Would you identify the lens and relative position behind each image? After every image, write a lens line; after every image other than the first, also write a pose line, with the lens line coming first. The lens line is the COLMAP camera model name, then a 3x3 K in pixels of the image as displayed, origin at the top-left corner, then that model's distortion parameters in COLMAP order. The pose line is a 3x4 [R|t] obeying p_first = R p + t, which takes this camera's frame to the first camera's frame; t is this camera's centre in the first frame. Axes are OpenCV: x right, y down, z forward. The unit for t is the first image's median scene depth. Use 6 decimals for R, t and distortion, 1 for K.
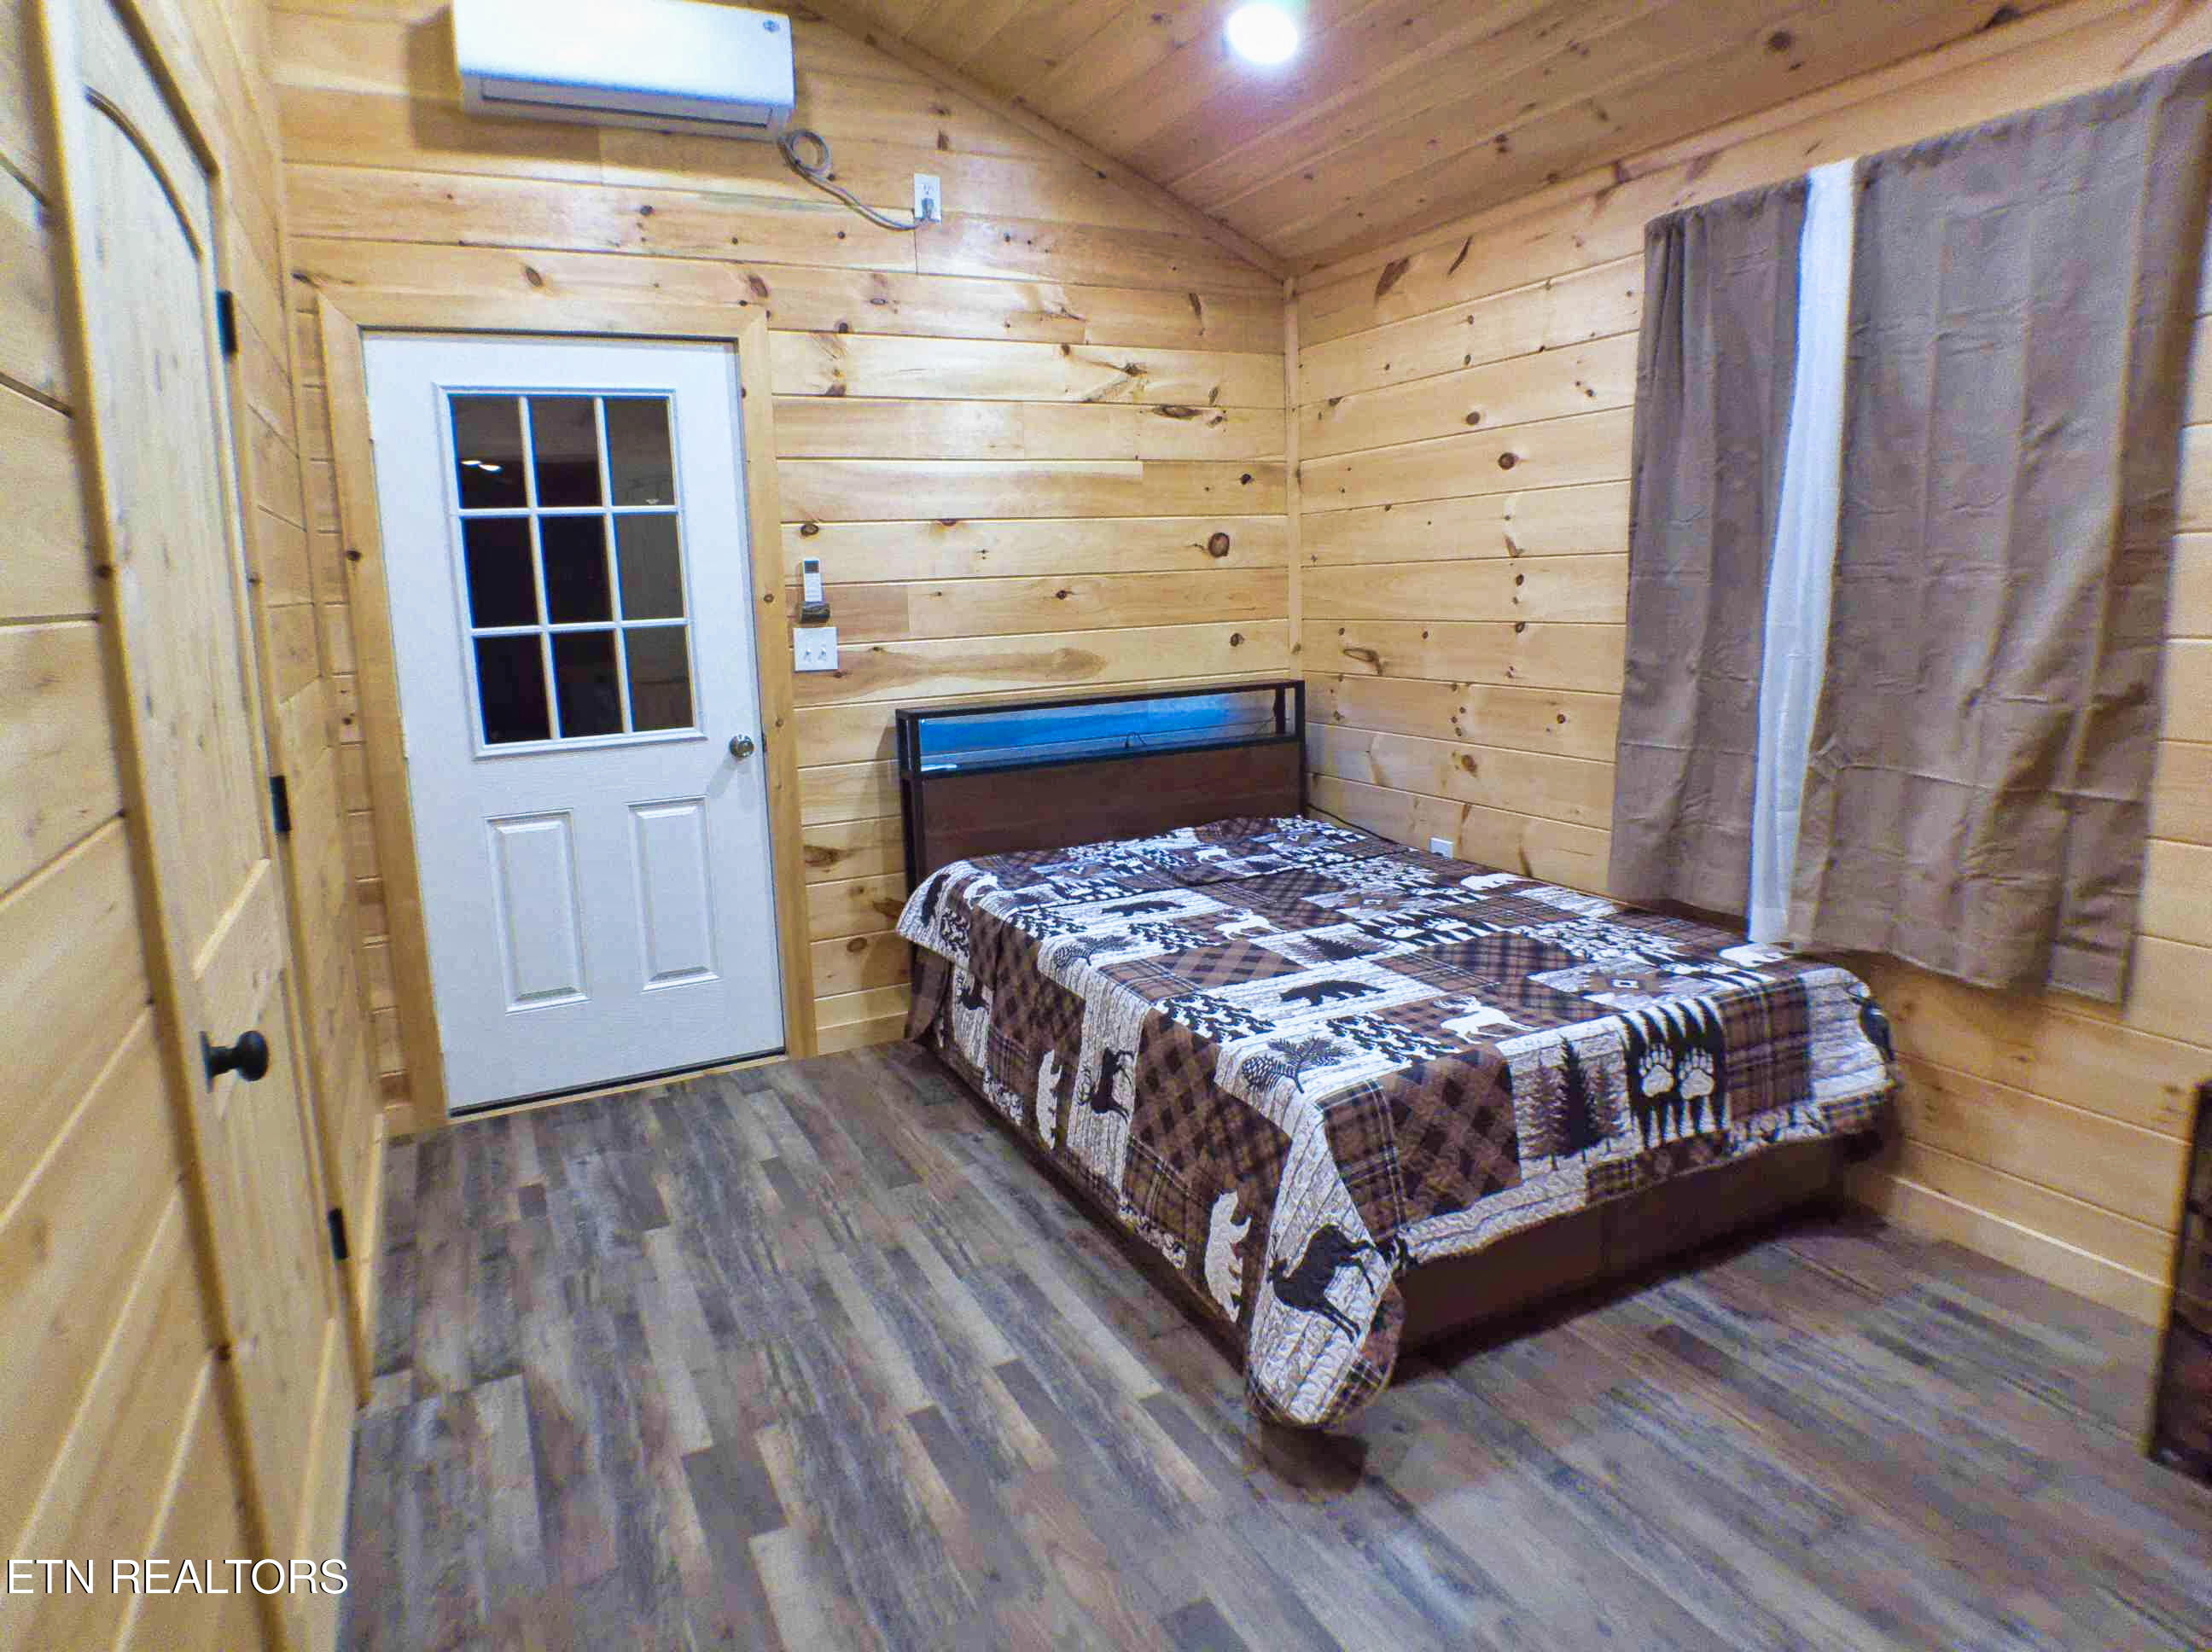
lens RADIAL K [[1298.0, 0, 1082.8], [0, 1298.0, 806.8], [0, 0, 1]] dist [-0.033143, -0.012929]
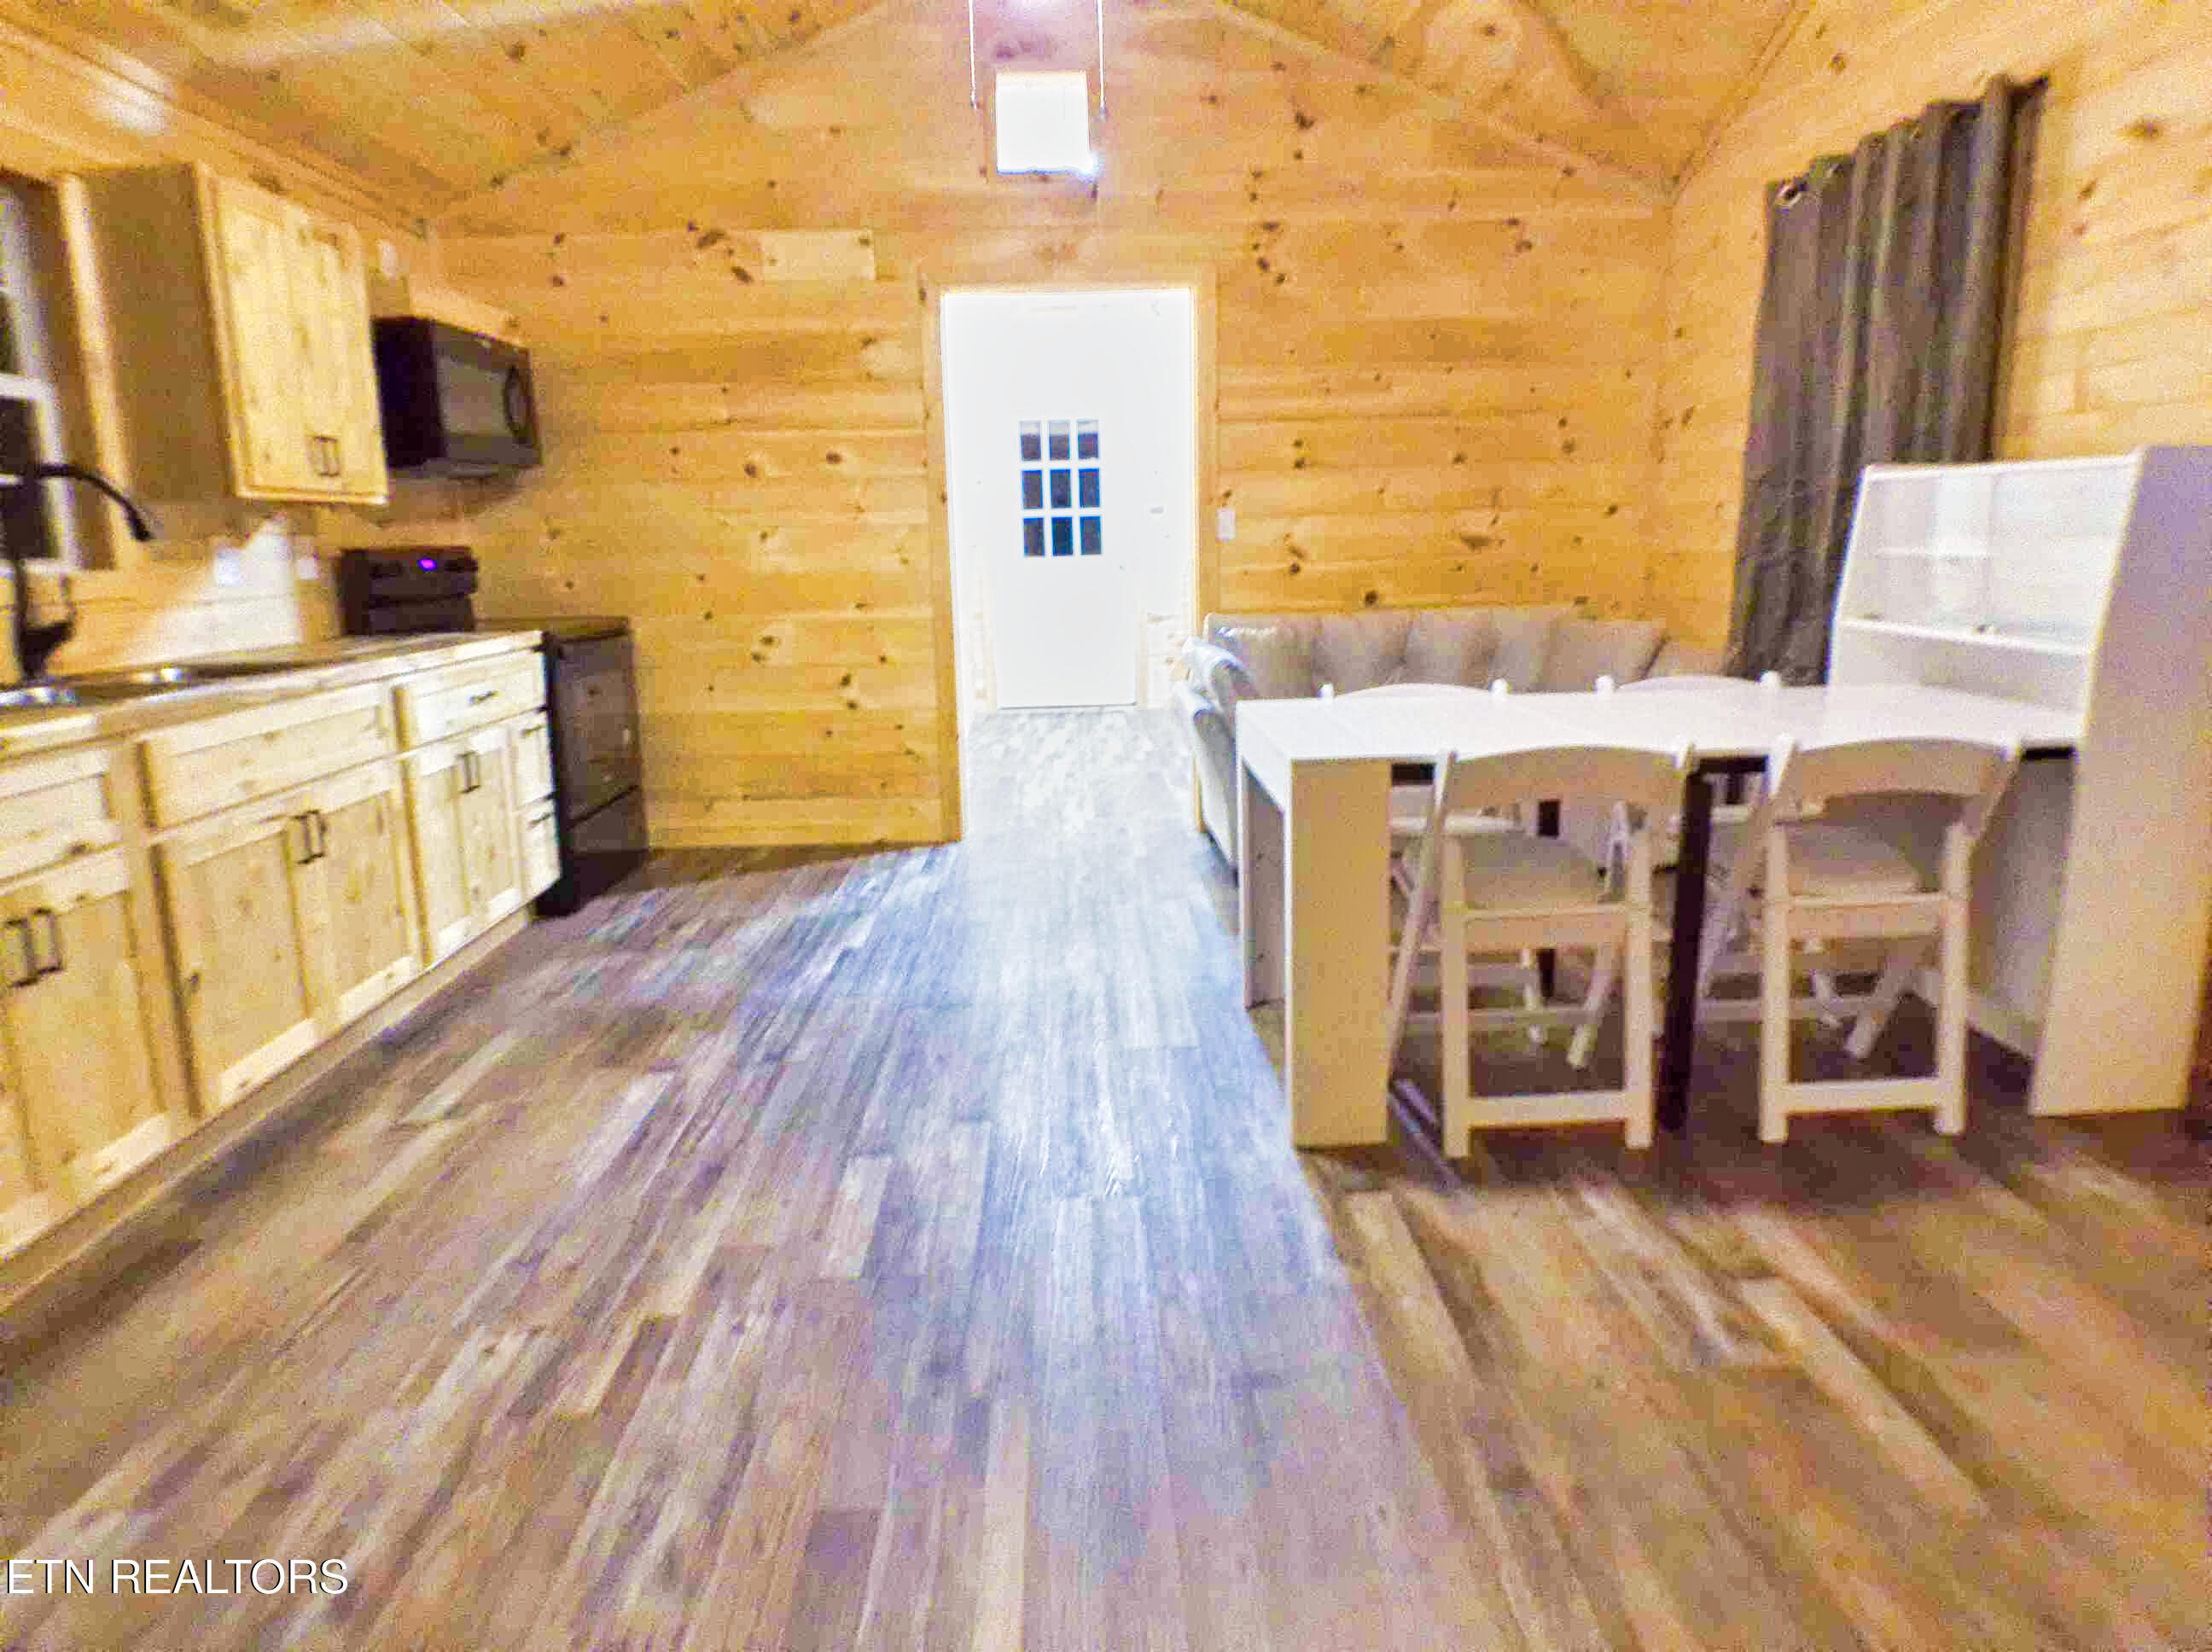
lens RADIAL K [[1307.8, 0, 1103.9], [0, 1307.8, 802.6], [0, 0, 1]] dist [-0.031367, -0.019251]
pose [[0.907541, 0.096848, -0.408644, 0.944592], [-0.080158, 0.995104, 0.057819, 0.327414], [0.412243, -0.019717, 0.910861, -1.559168]]
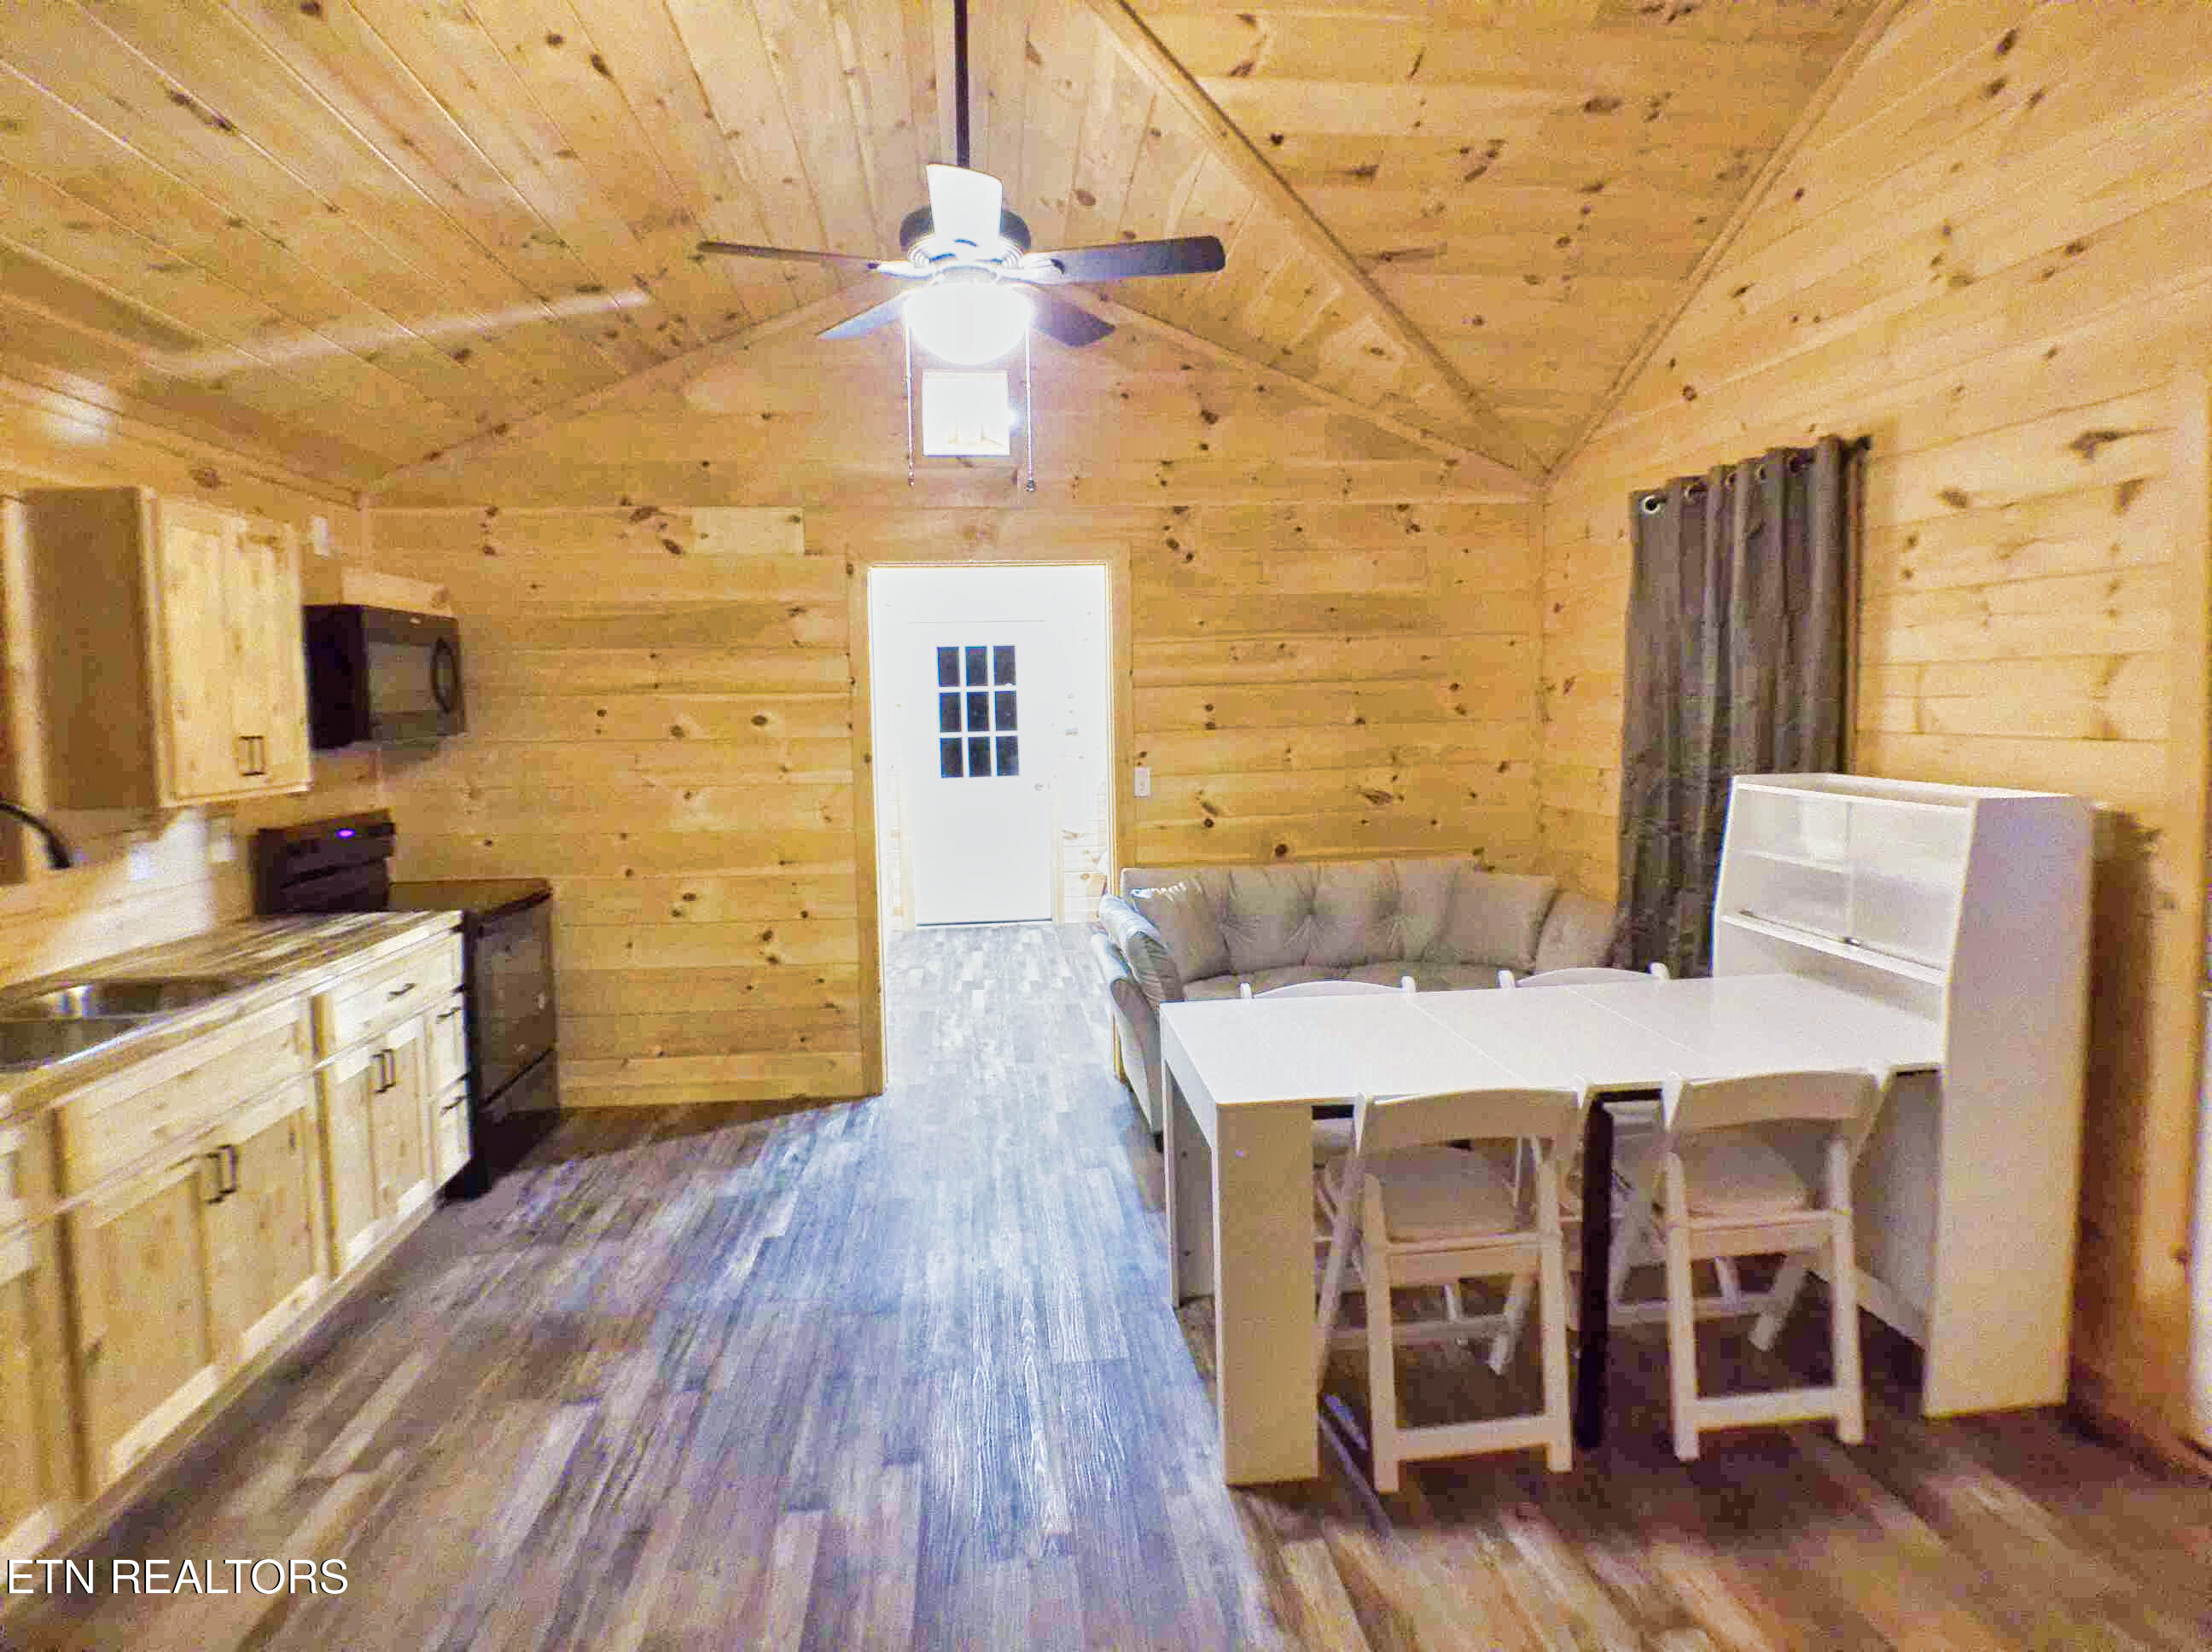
lens RADIAL K [[1300.9, 0, 1114.8], [0, 1300.9, 797.3], [0, 0, 1]] dist [-0.032746, -0.013038]
pose [[0.937285, 0.039865, -0.346278, 0.935758], [-0.070827, 0.994495, -0.077220, 0.202153], [0.341293, 0.096903, 0.934949, -1.600067]]
